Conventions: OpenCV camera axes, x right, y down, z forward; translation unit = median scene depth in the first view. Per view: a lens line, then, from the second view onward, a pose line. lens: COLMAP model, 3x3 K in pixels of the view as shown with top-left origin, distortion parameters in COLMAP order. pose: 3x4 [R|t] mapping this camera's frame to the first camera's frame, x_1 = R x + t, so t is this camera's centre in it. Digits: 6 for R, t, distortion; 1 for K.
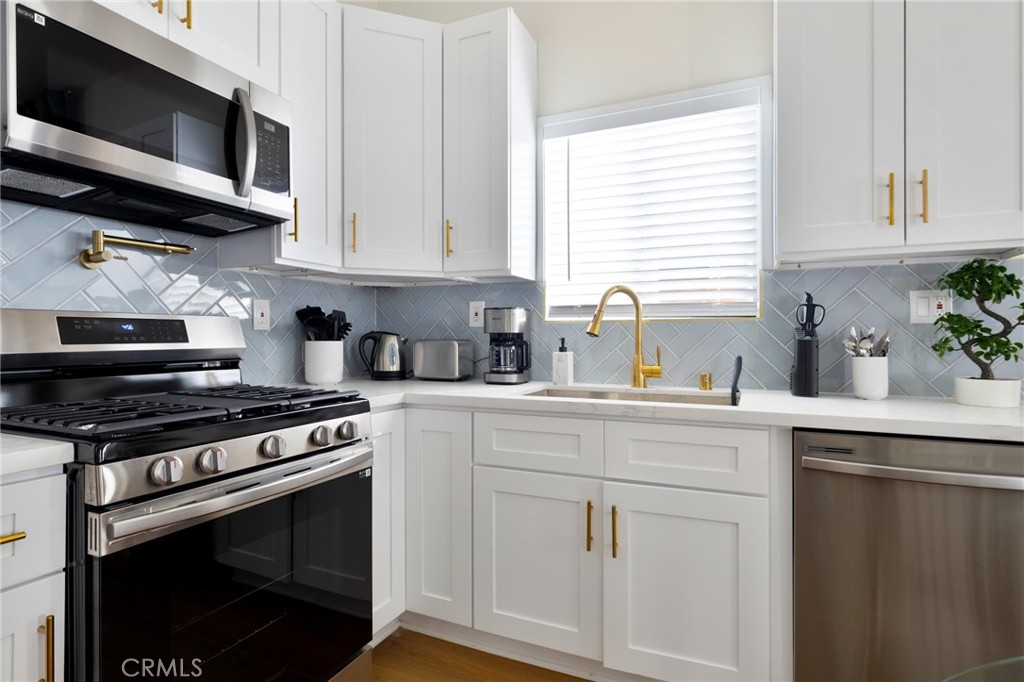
lens RADIAL K [[538.2, 0, 513.4], [0, 538.2, 334.3], [0, 0, 1]] dist [-0.000855, 0.000478]
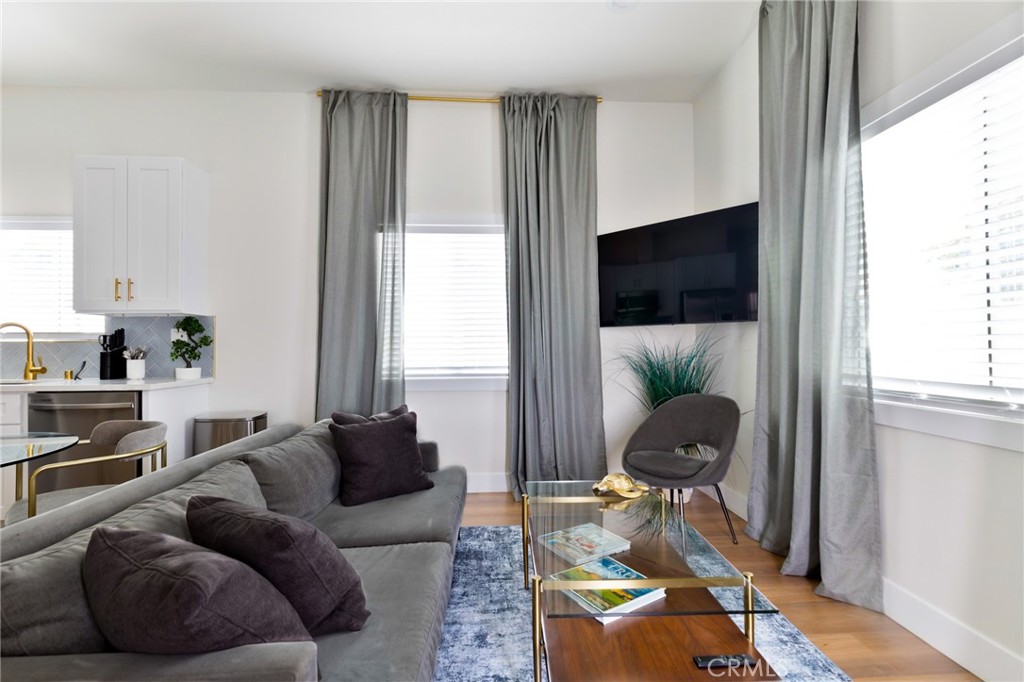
lens RADIAL K [[468.2, 0, 512.0], [0, 468.2, 341.0], [0, 0, 1]] dist [0.006545, 0.000420]
pose [[0.886481, -0.001044, 0.462763, 0.948282], [0.005058, 0.999960, -0.007432, -0.009907], [-0.462737, 0.008929, 0.886451, -1.146435]]
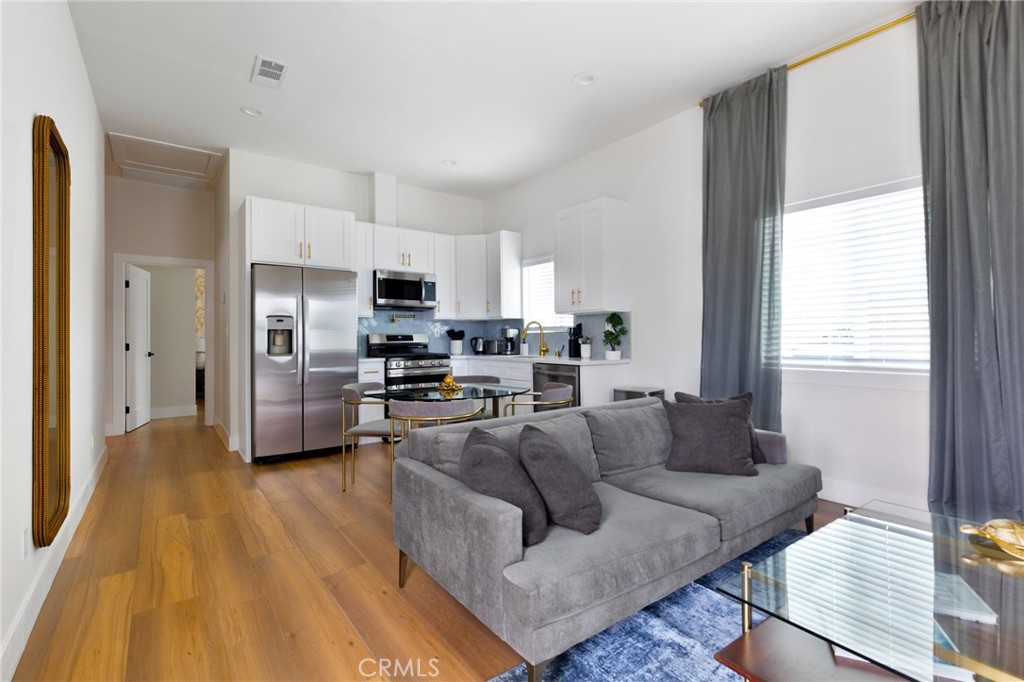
lens RADIAL K [[468.2, 0, 512.0], [0, 468.2, 341.0], [0, 0, 1]] dist [0.006545, 0.000420]
pose [[0.877512, -0.003943, -0.479538, 1.338525], [0.009468, 0.999914, 0.009105, -0.006597], [0.479461, -0.012530, 0.877474, -1.326271]]
